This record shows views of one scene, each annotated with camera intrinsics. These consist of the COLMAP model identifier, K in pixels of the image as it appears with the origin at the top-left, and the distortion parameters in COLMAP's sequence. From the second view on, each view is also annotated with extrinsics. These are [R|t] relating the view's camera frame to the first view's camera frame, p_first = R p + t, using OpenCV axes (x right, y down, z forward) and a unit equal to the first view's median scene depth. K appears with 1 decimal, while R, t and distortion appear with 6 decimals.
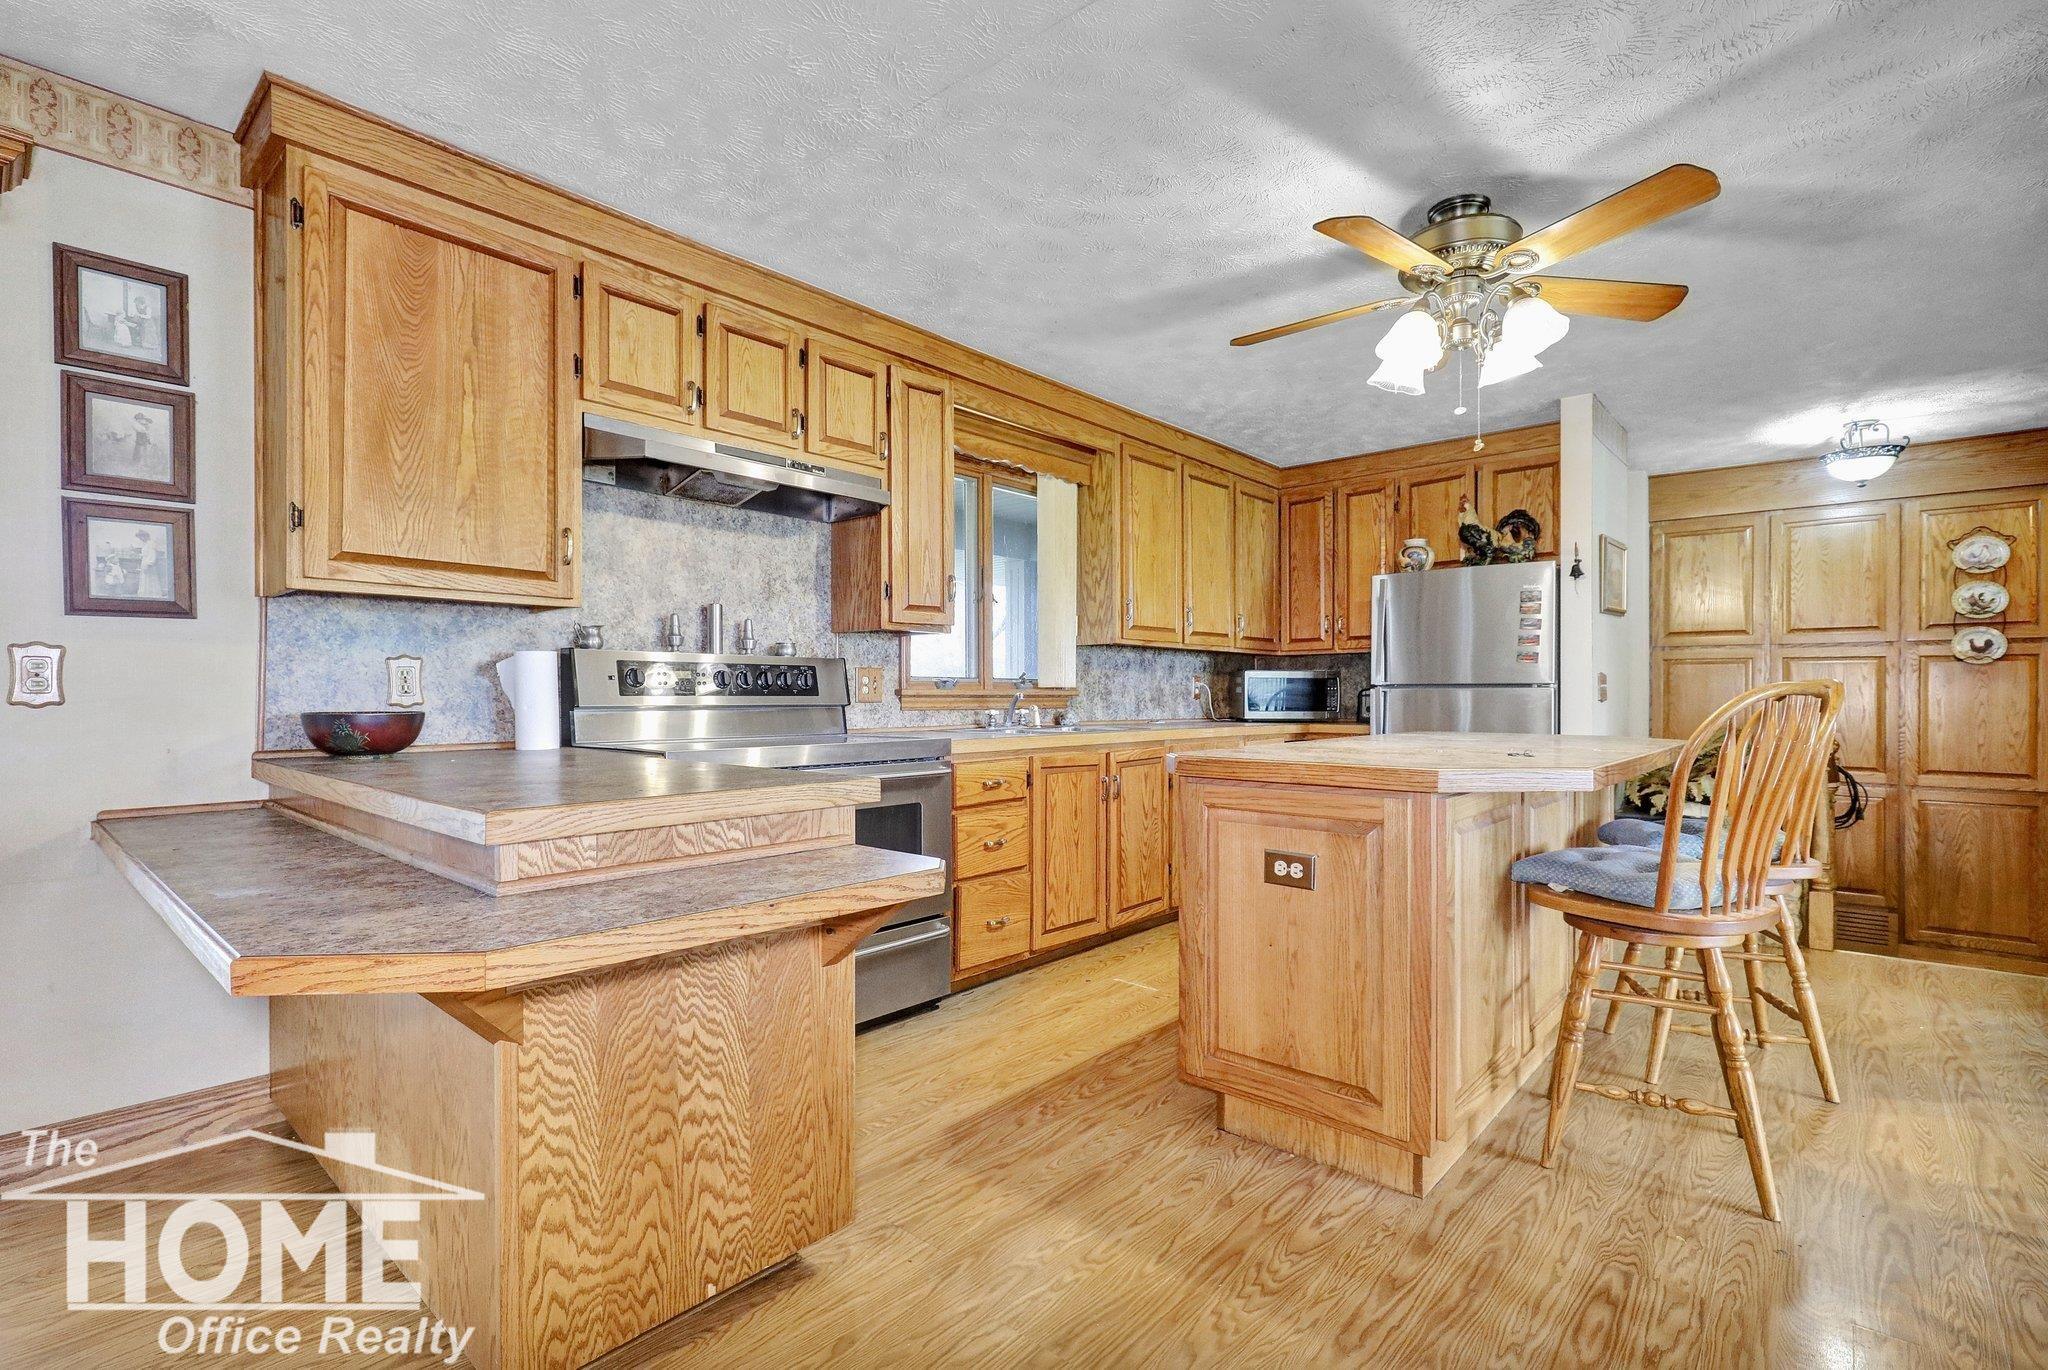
lens RADIAL K [[957.4, 0, 1036.1], [0, 957.4, 699.7], [0, 0, 1]] dist [-0.001474, -0.000148]
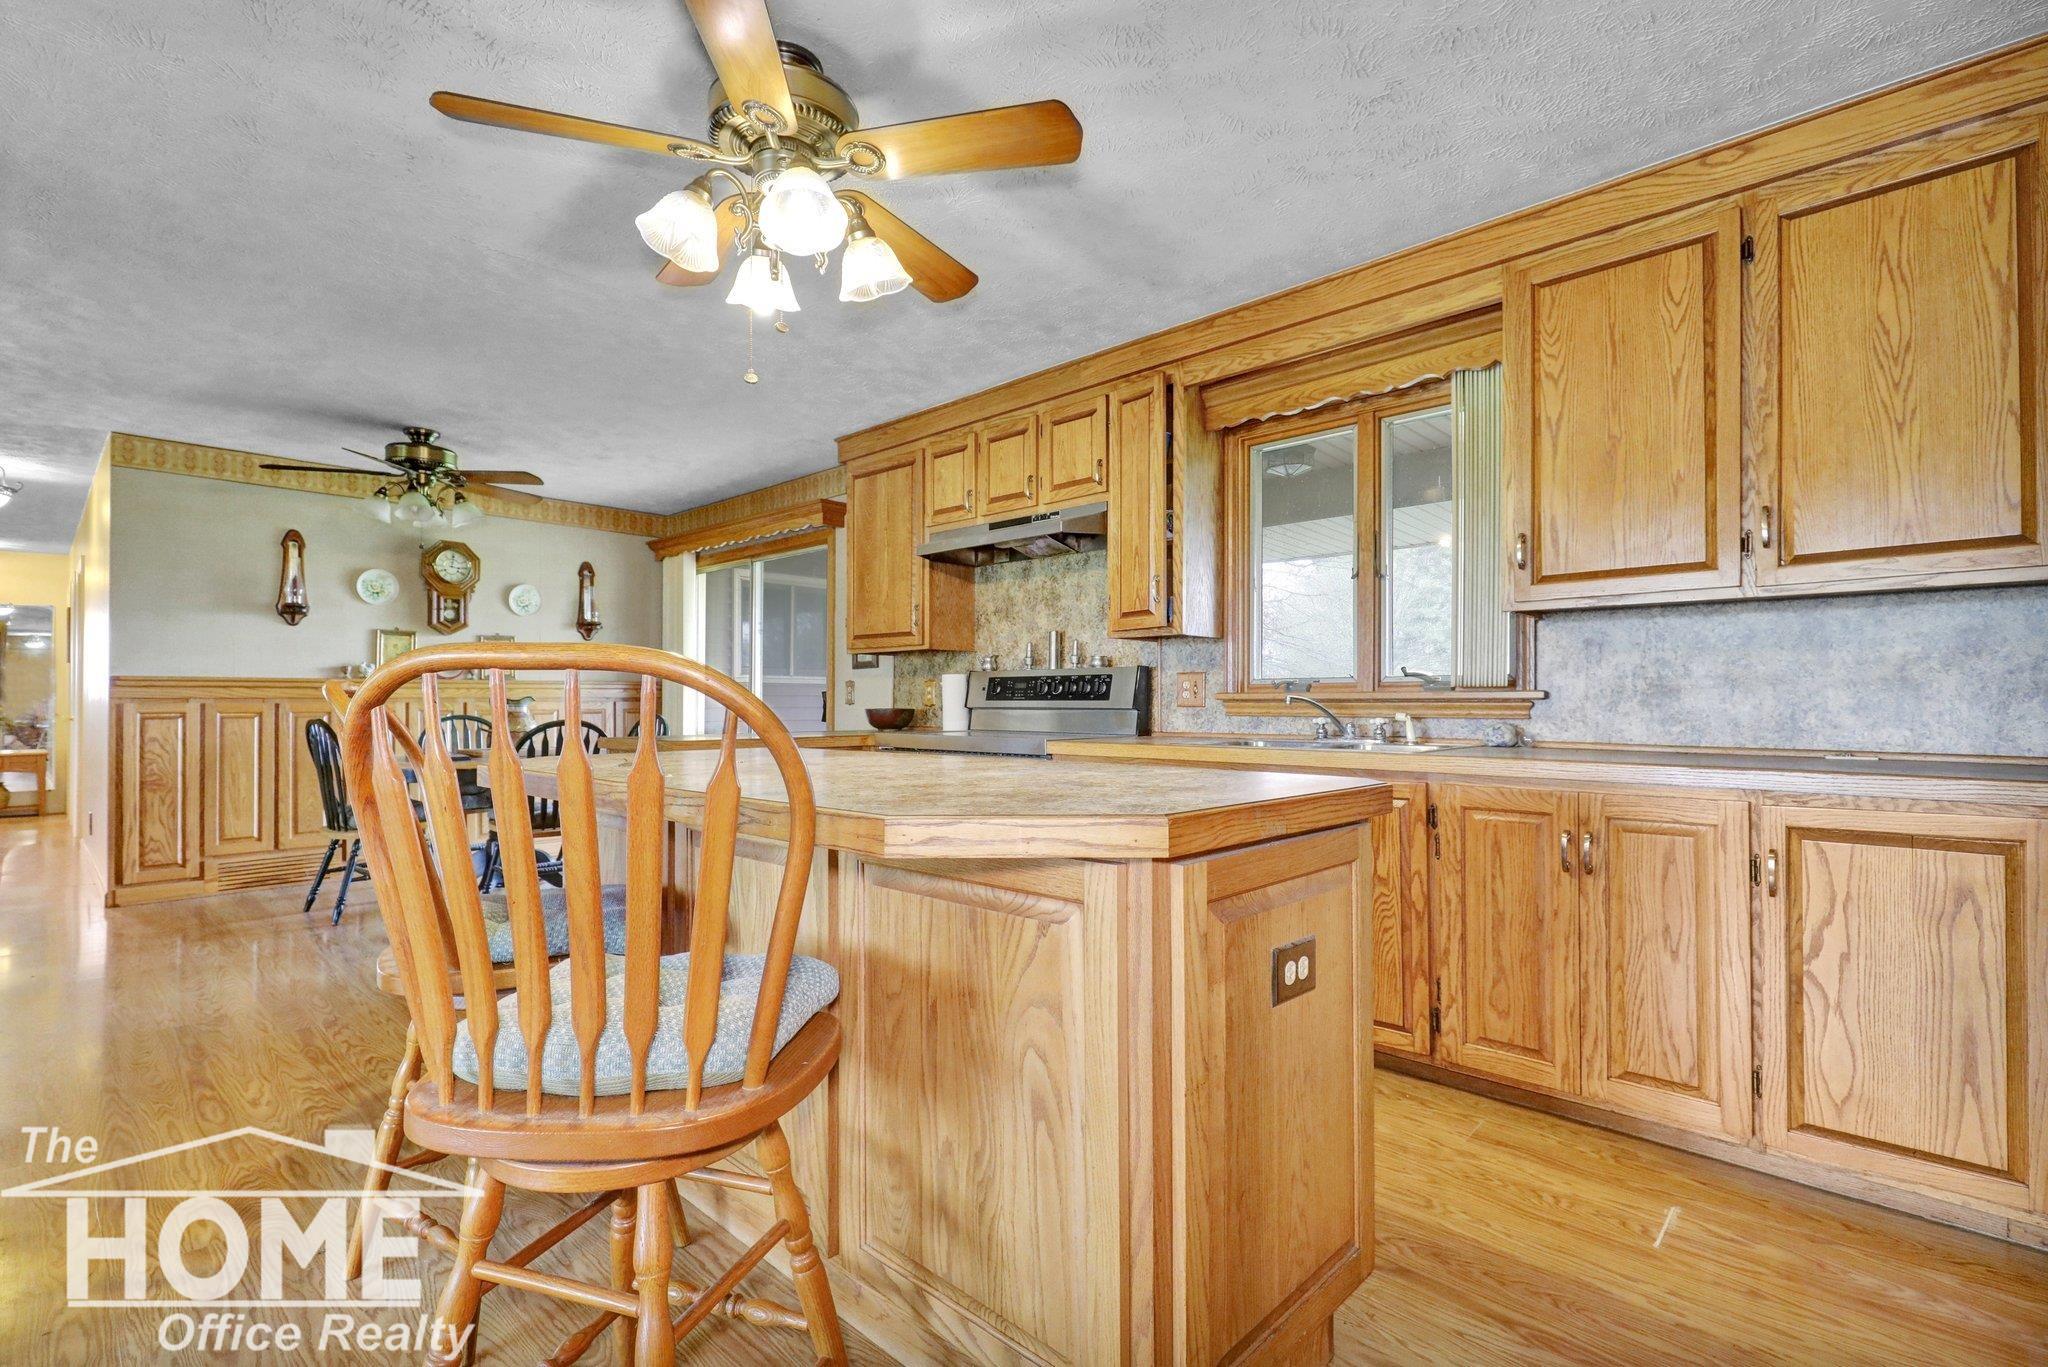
lens RADIAL K [[957.4, 0, 1035.8], [0, 957.4, 689.8], [0, 0, 1]] dist [-0.001474, -0.000148]
pose [[-0.029211, -0.012761, -0.999492, 0.939360], [0.004686, 0.999906, -0.012903, -0.002126], [0.999562, -0.005061, -0.029148, 0.966027]]
